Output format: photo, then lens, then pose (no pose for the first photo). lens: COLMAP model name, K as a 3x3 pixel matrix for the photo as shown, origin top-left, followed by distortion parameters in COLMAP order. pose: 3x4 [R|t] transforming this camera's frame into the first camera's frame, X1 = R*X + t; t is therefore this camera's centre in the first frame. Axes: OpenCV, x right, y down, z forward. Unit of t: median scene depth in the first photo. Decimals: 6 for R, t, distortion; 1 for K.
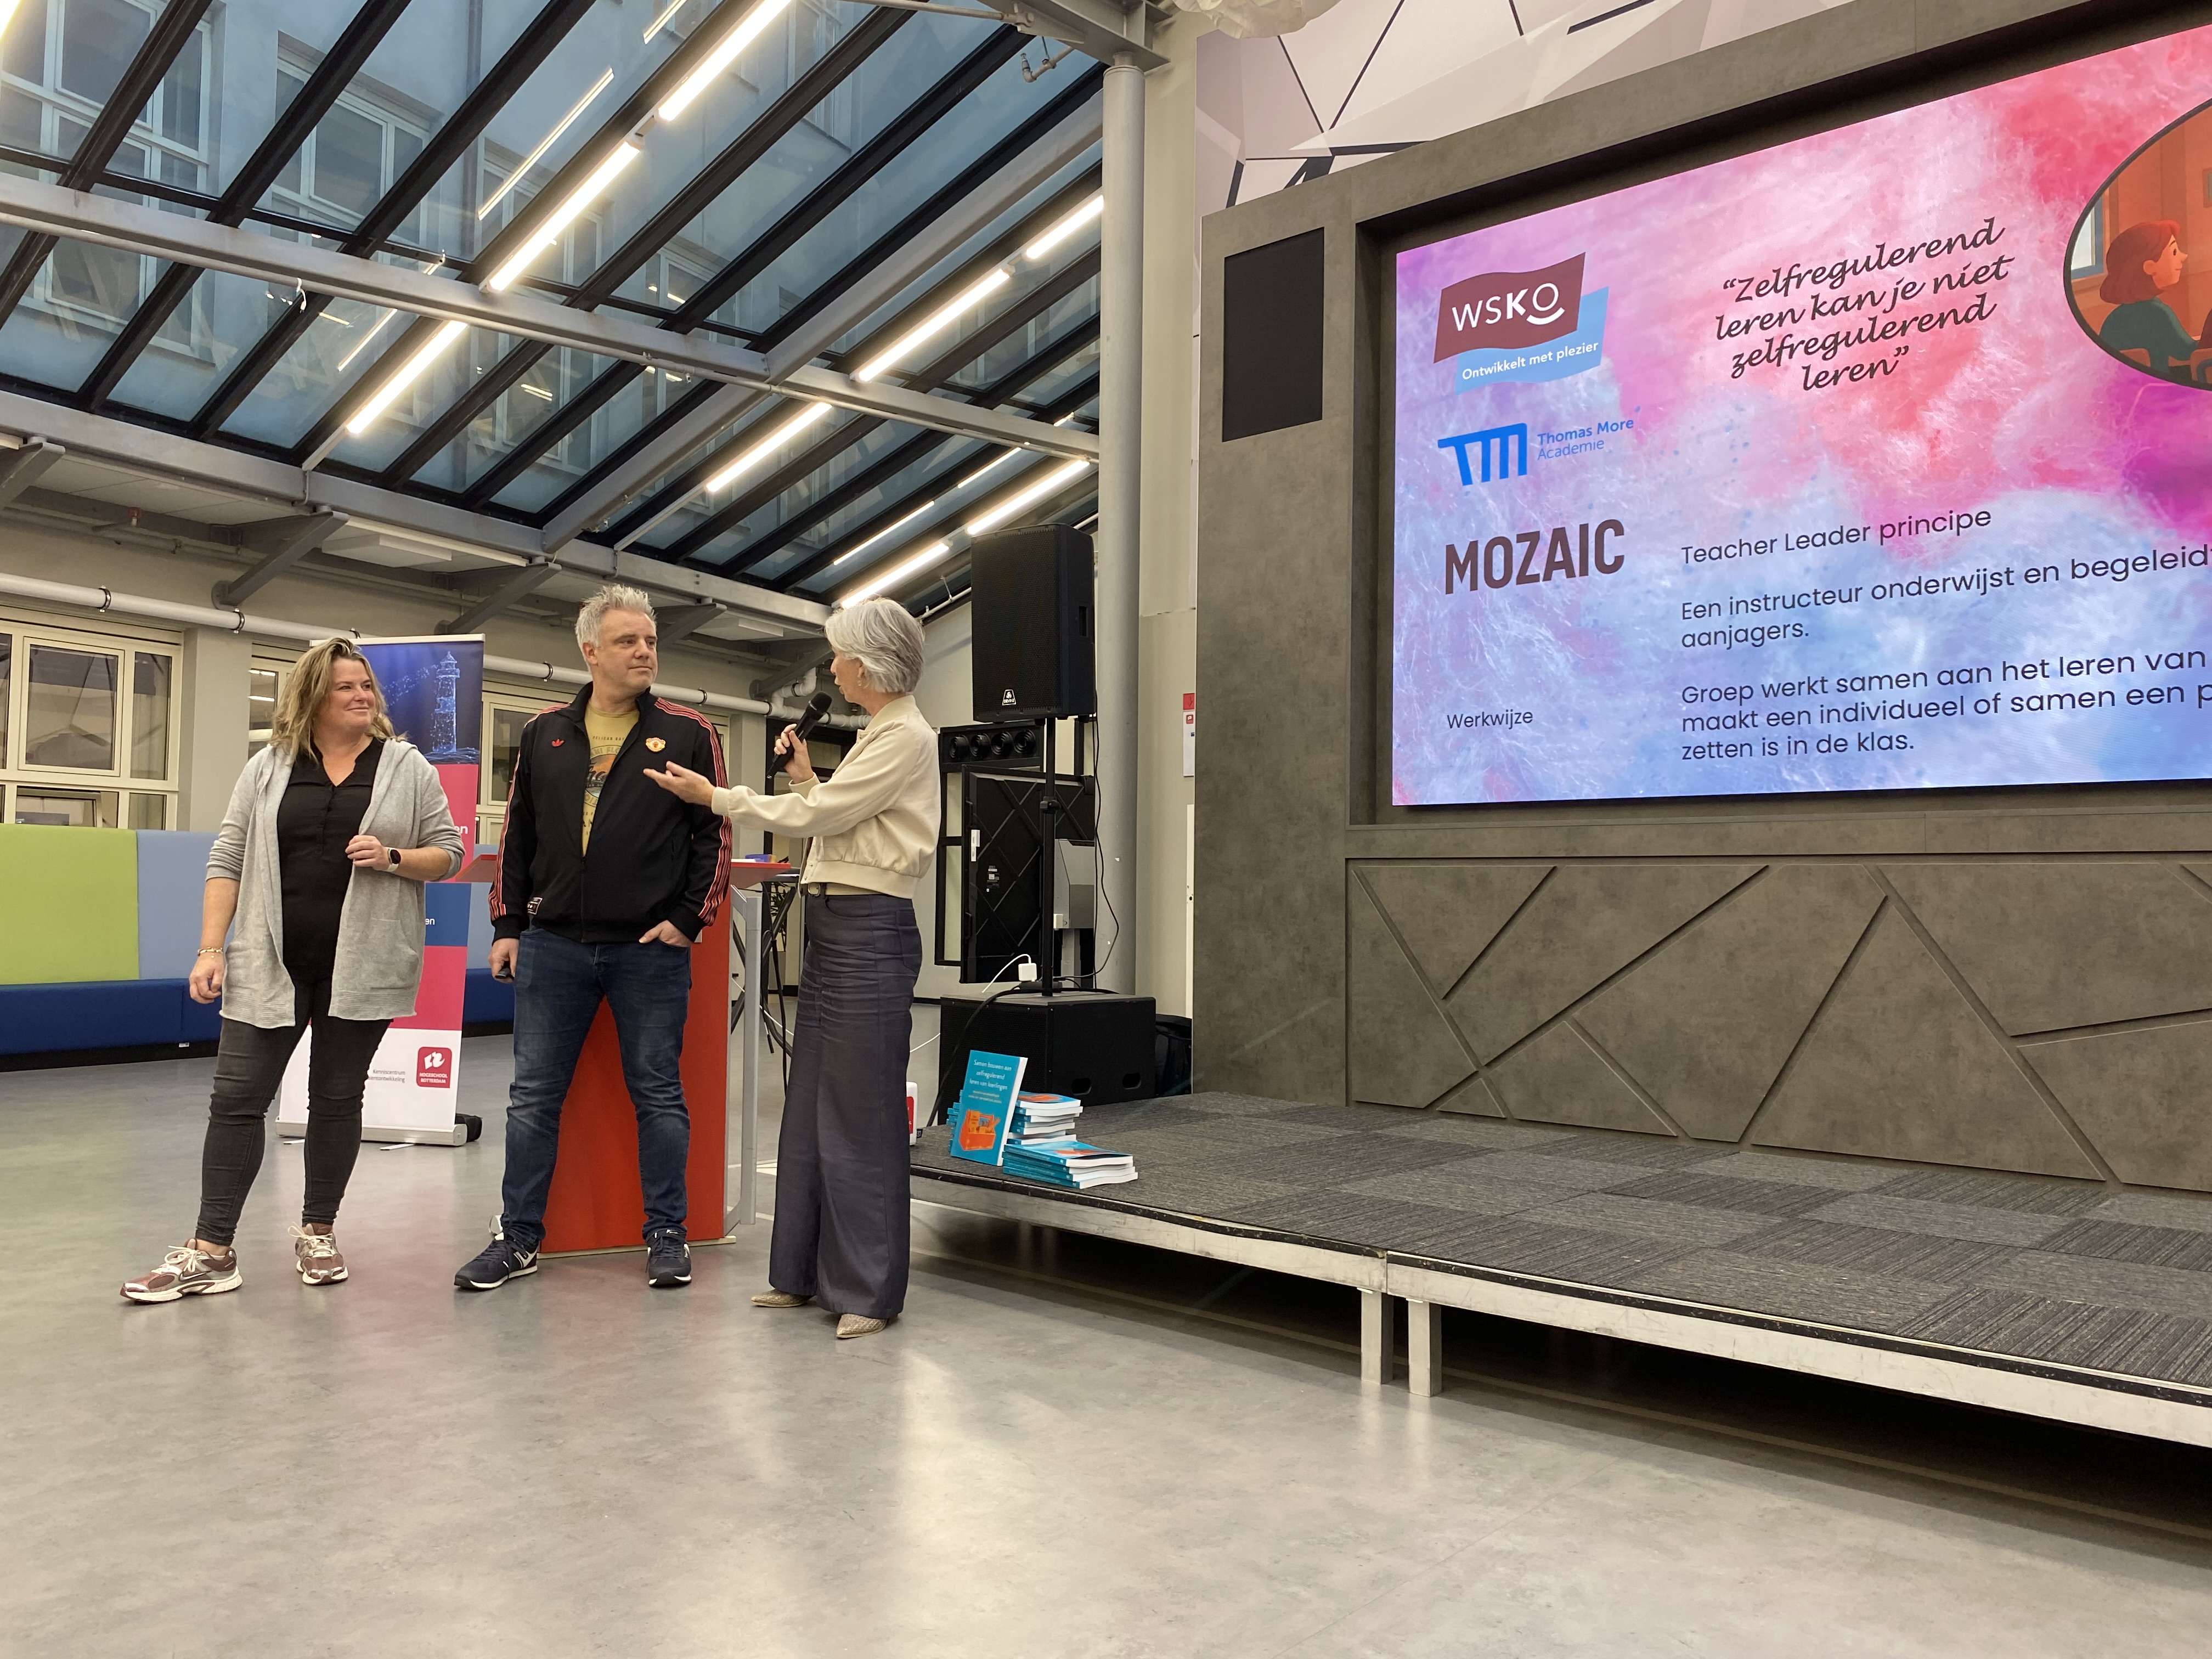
lens RADIAL K [[1670.4, 0, 1098.6], [0, 1670.4, 806.6], [0, 0, 1]] dist [0.118122, -0.193653]
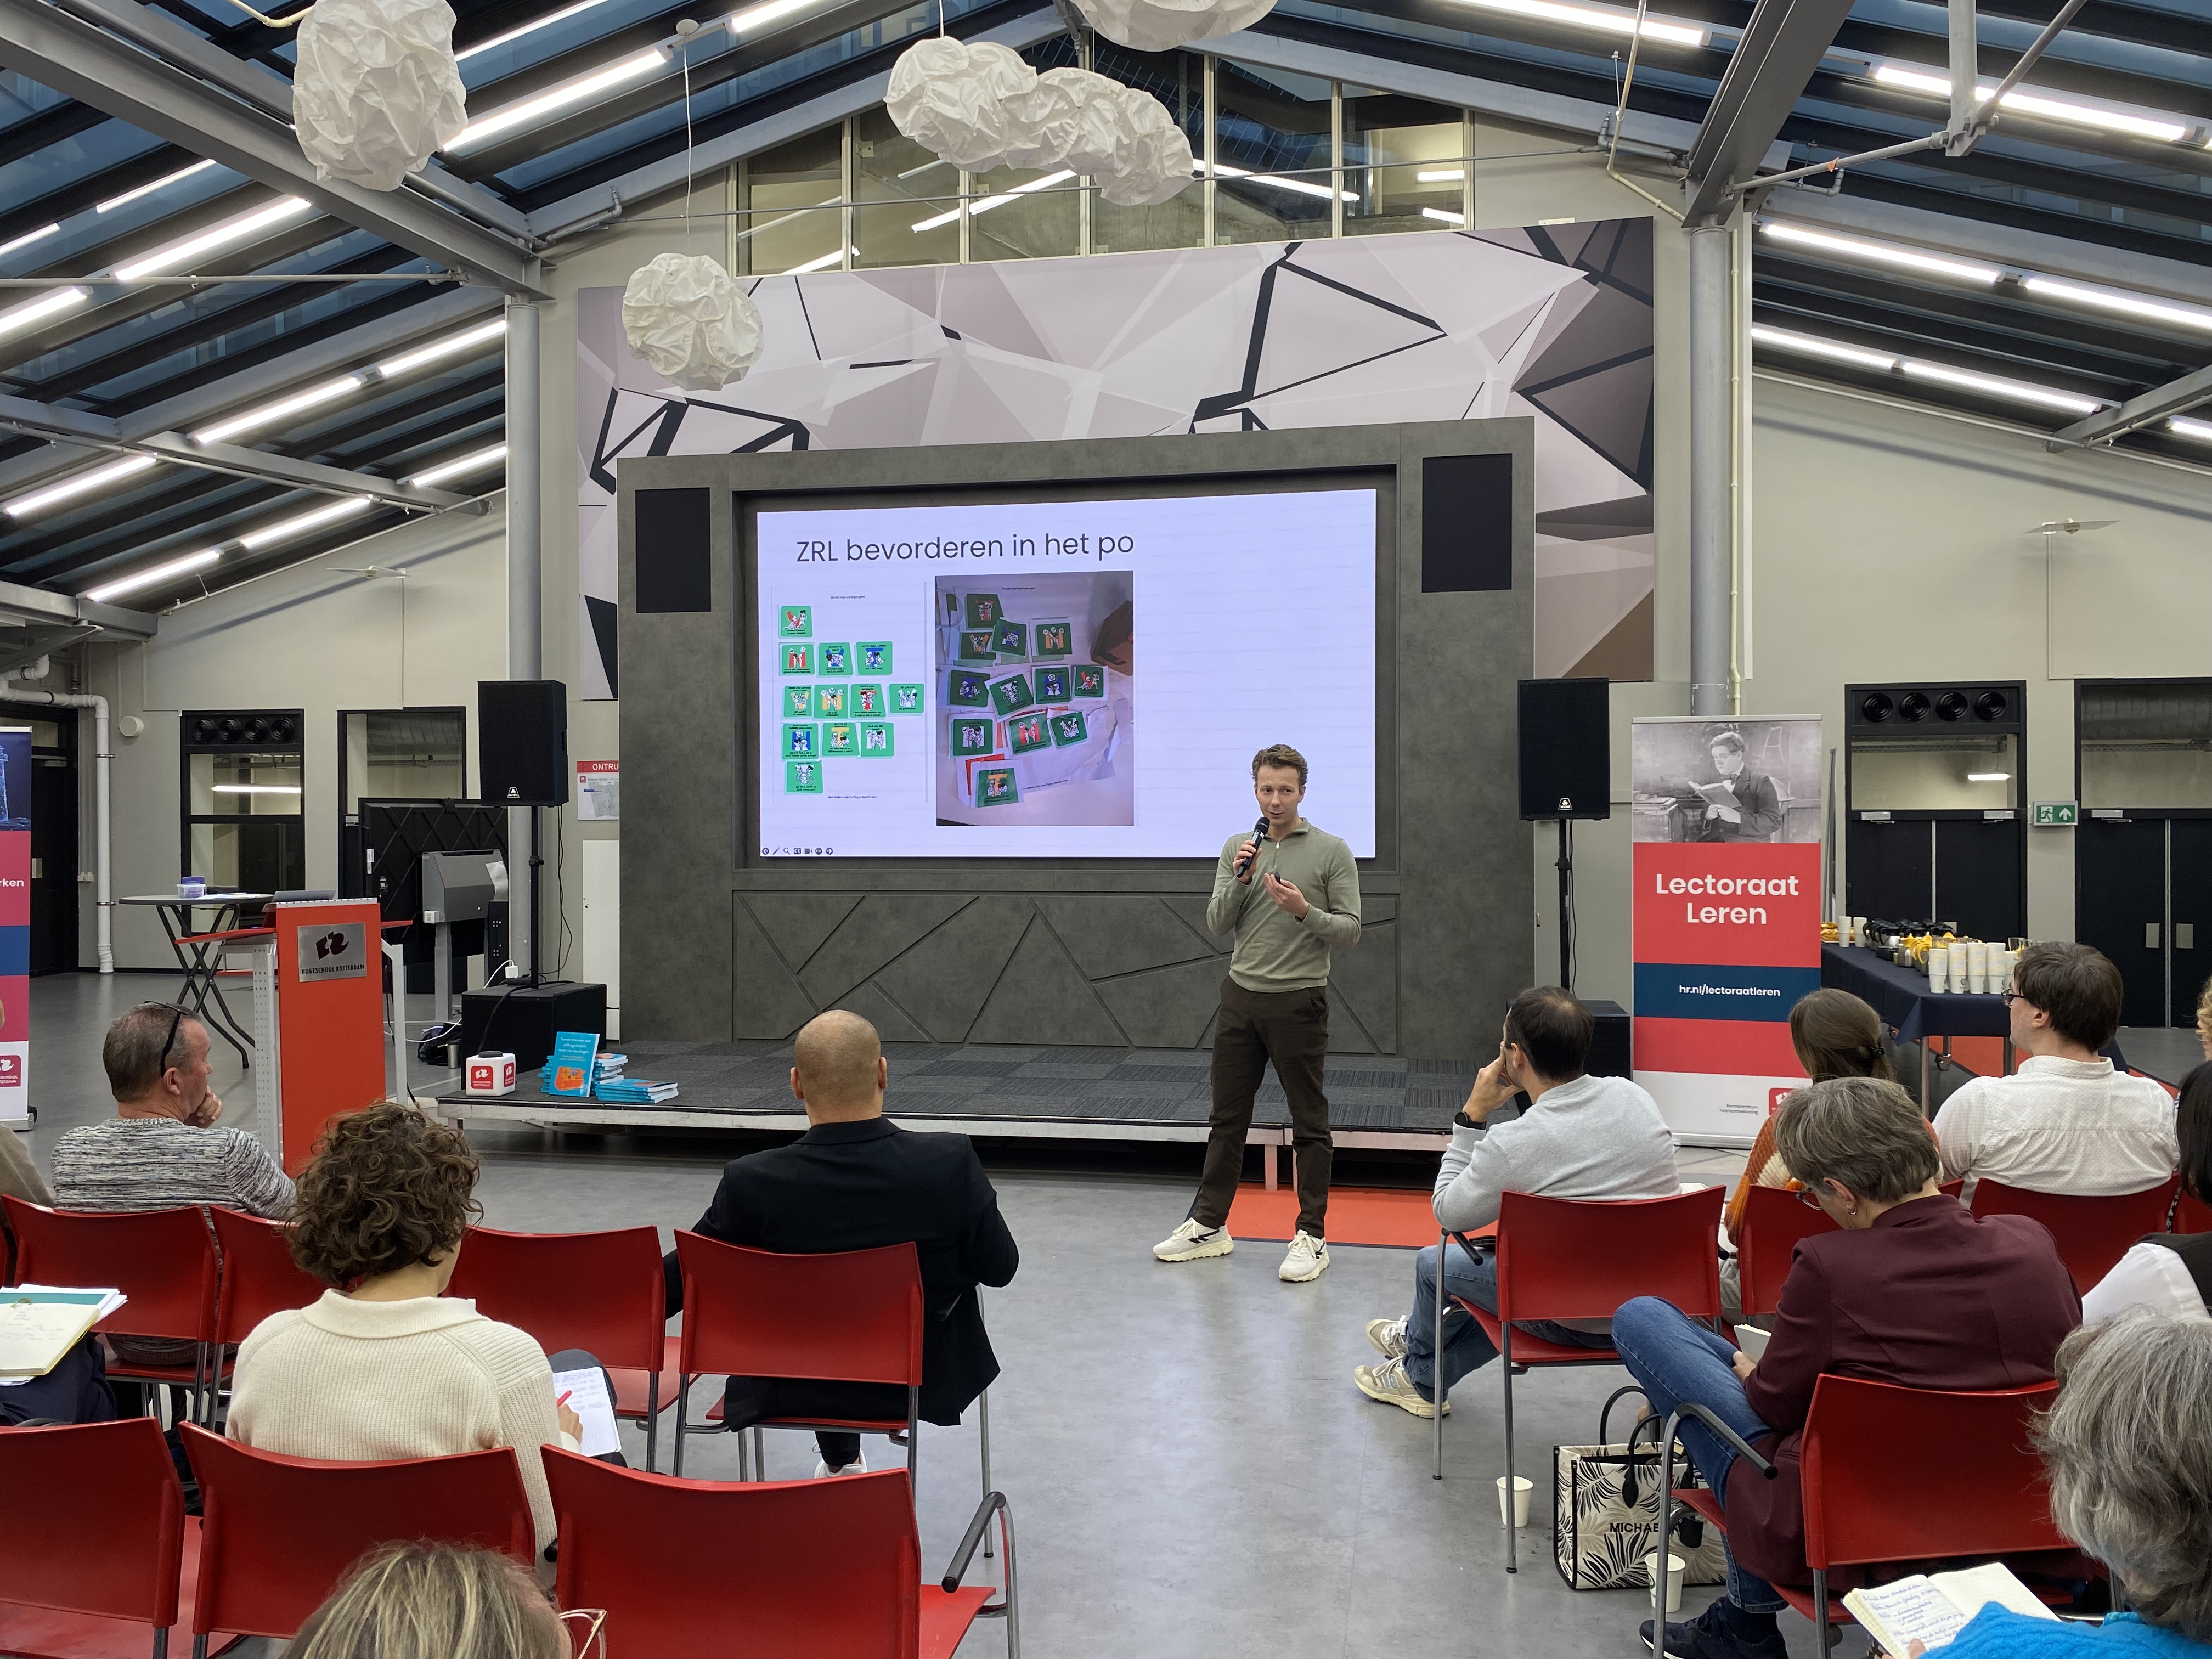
lens RADIAL K [[1662.4, 0, 1108.0], [0, 1662.4, 819.5], [0, 0, 1]] dist [0.113228, -0.181271]
pose [[0.861662, -0.017379, 0.507185, -0.369120], [-0.015271, 0.998073, 0.060144, -0.143999], [-0.507253, -0.059569, 0.859736, -0.584378]]
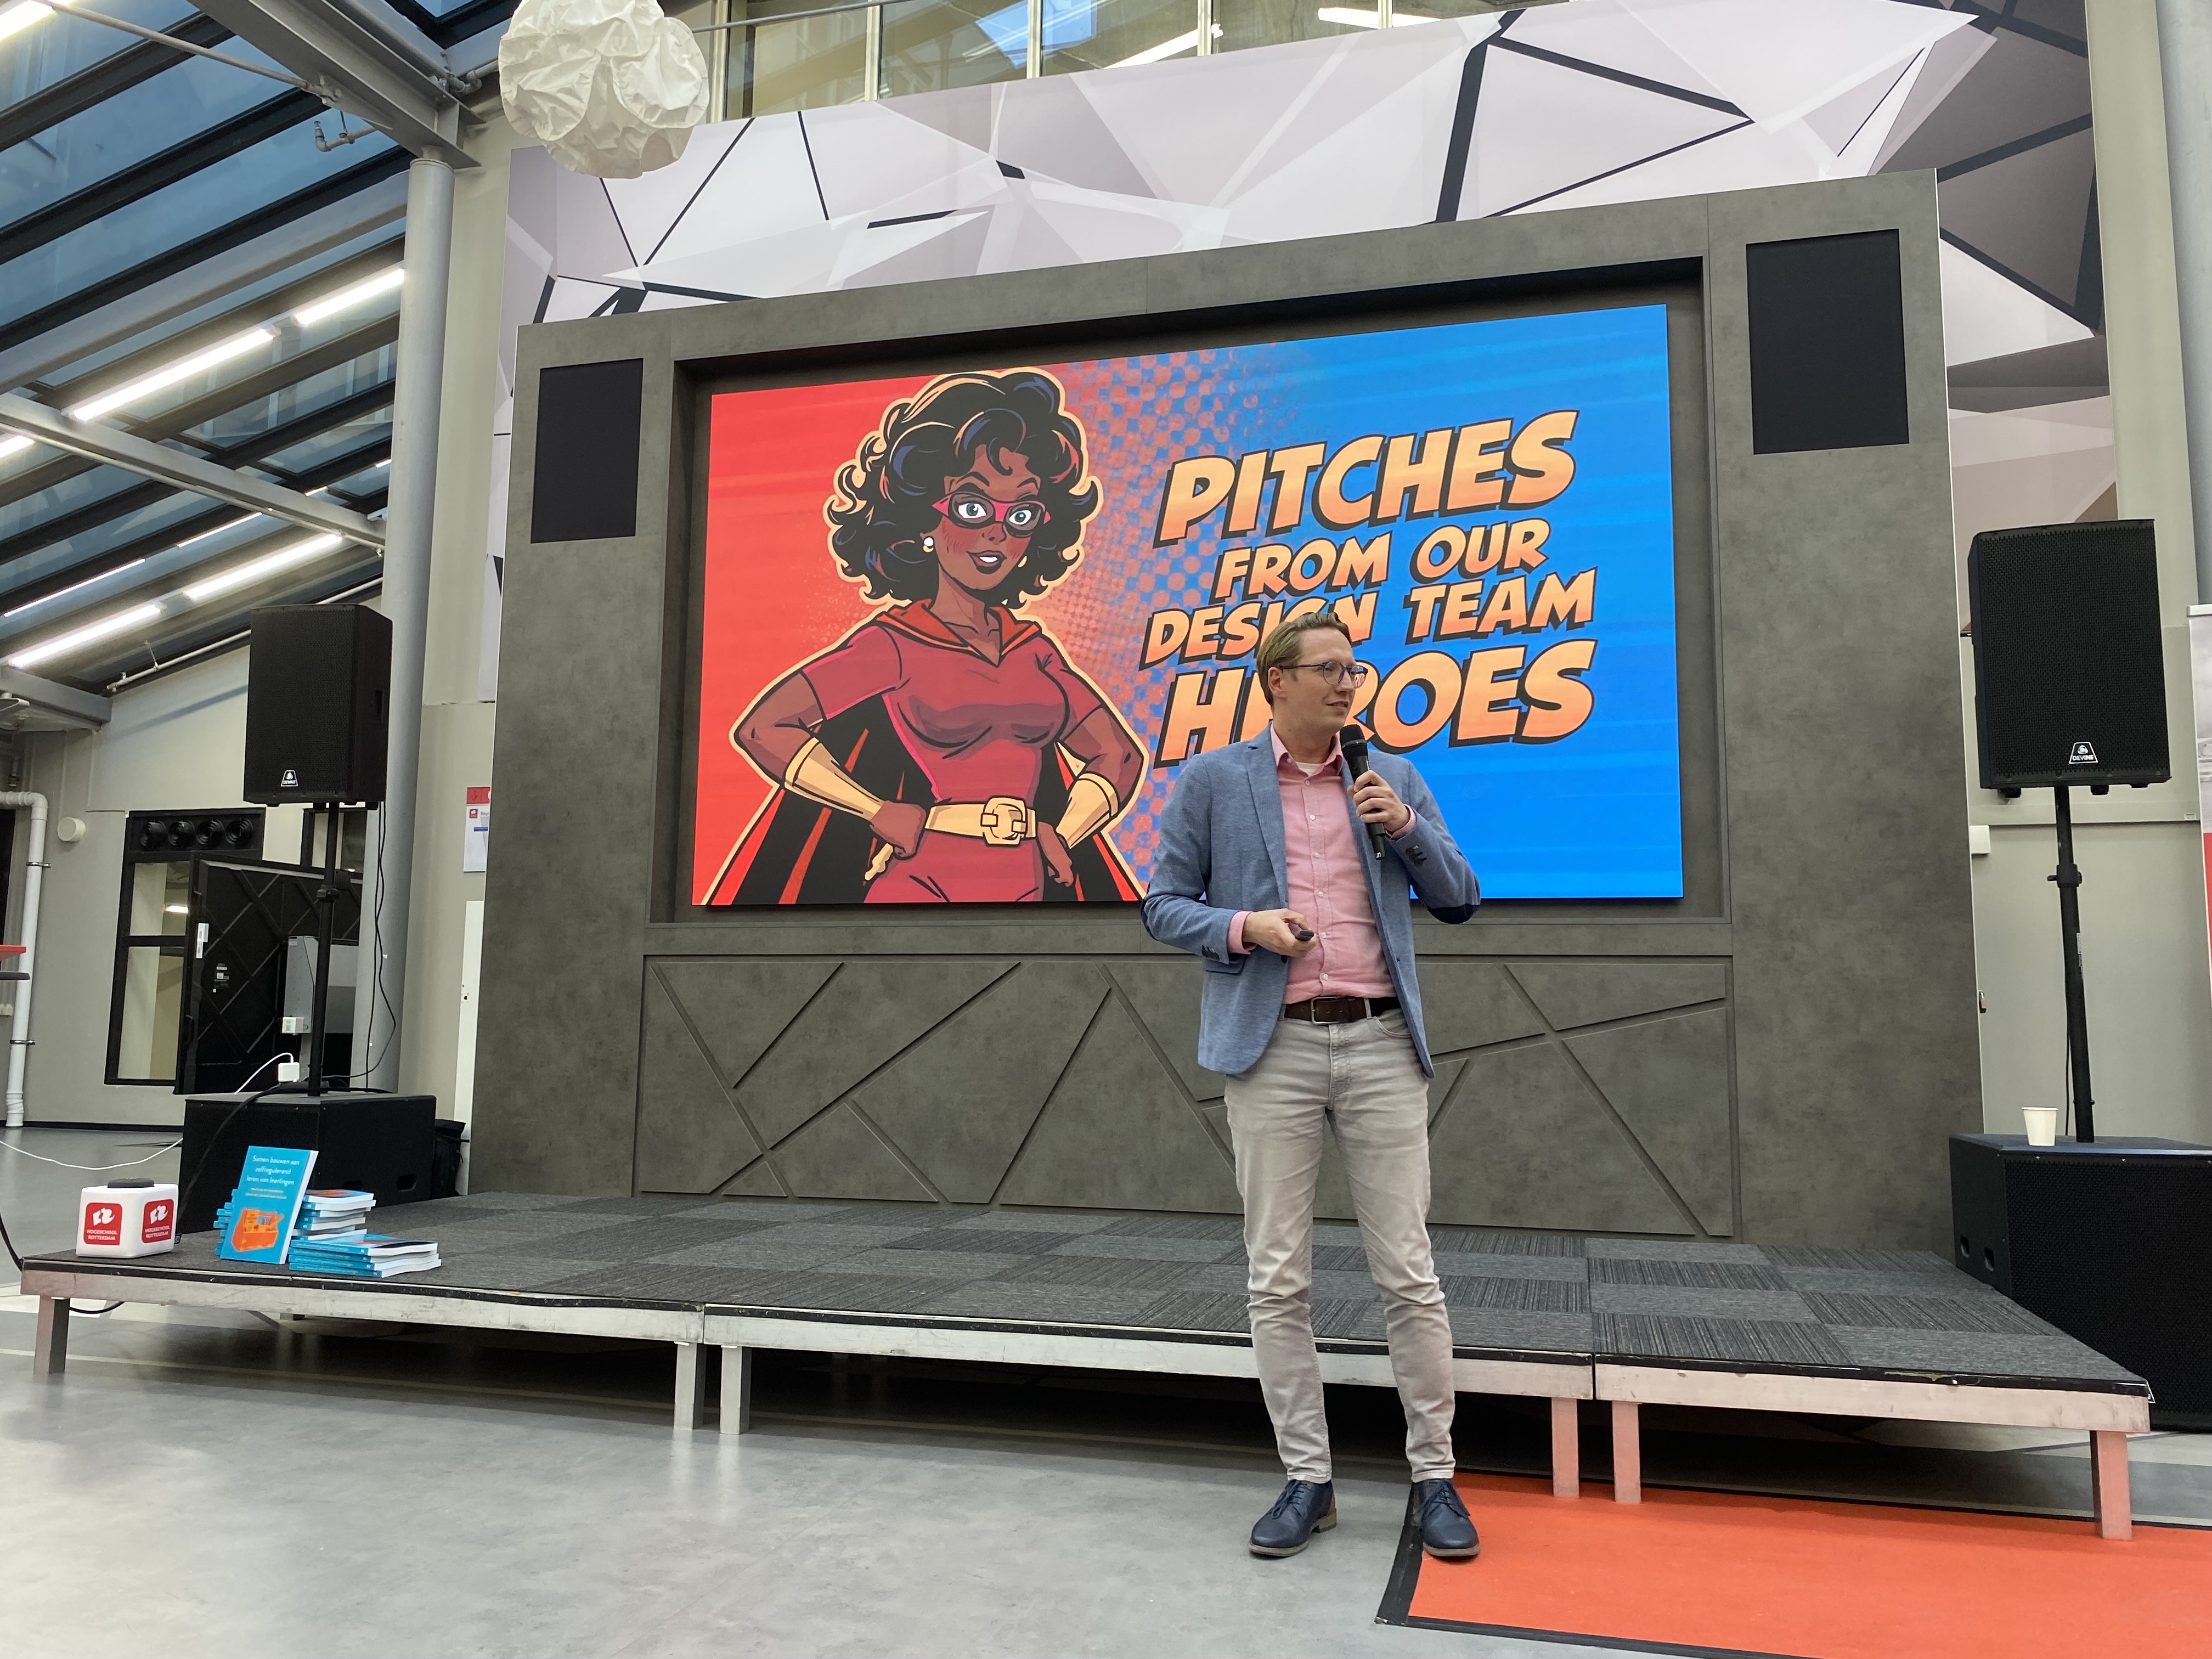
lens RADIAL K [[1678.9, 0, 1114.8], [0, 1678.9, 821.1], [0, 0, 1]] dist [0.031162, -0.039088]
pose [[0.897204, 0.052827, 0.438444, -0.053481], [-0.025850, 0.997399, -0.067276, 0.011194], [-0.440858, 0.049027, 0.896237, -0.067102]]
